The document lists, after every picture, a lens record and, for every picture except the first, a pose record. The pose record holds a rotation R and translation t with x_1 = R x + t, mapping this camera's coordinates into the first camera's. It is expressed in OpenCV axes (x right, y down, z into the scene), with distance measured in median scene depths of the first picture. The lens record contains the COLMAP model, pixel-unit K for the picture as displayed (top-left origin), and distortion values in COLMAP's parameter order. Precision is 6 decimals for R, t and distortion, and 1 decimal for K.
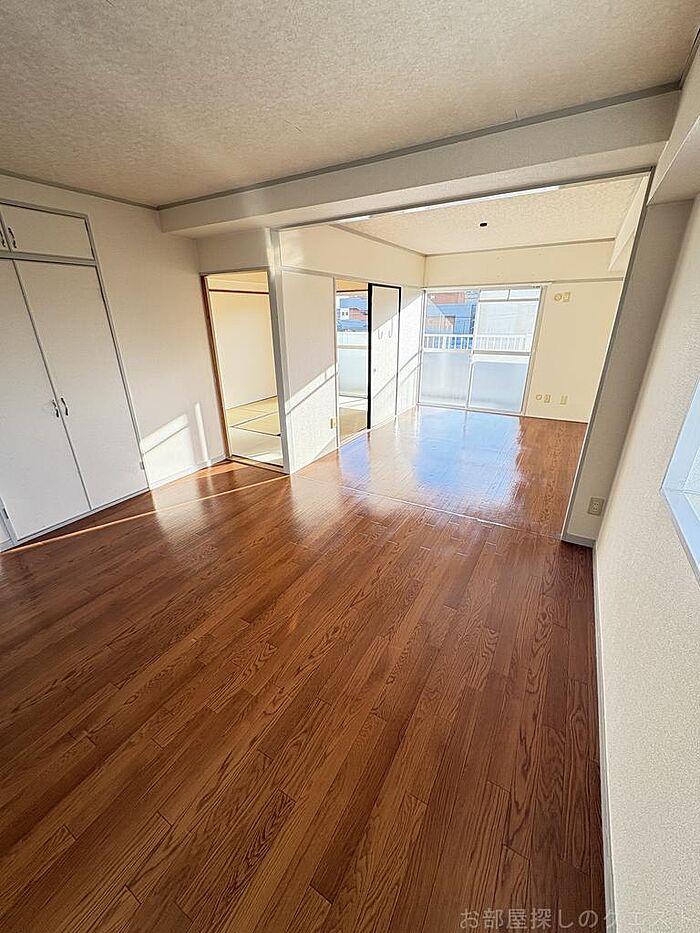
lens RADIAL K [[370.8, 0, 350.1], [0, 370.8, 464.1], [0, 0, 1]] dist [0.000432, 0.000063]
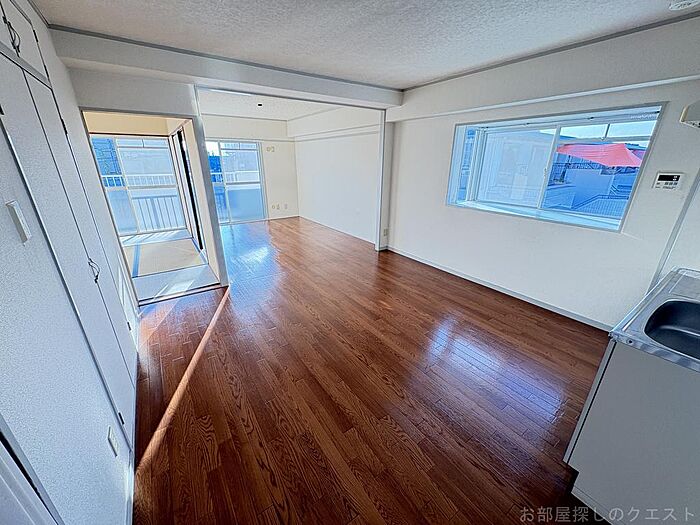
lens RADIAL K [[278.2, 0, 350.0], [0, 278.2, 262.5], [0, 0, 1]] dist [0.000432, 0.000063]
pose [[0.415708, -0.304565, 0.856987, -0.805384], [0.326369, 0.929461, 0.172006, -0.074352], [-0.848923, 0.208190, 0.485785, 0.206279]]
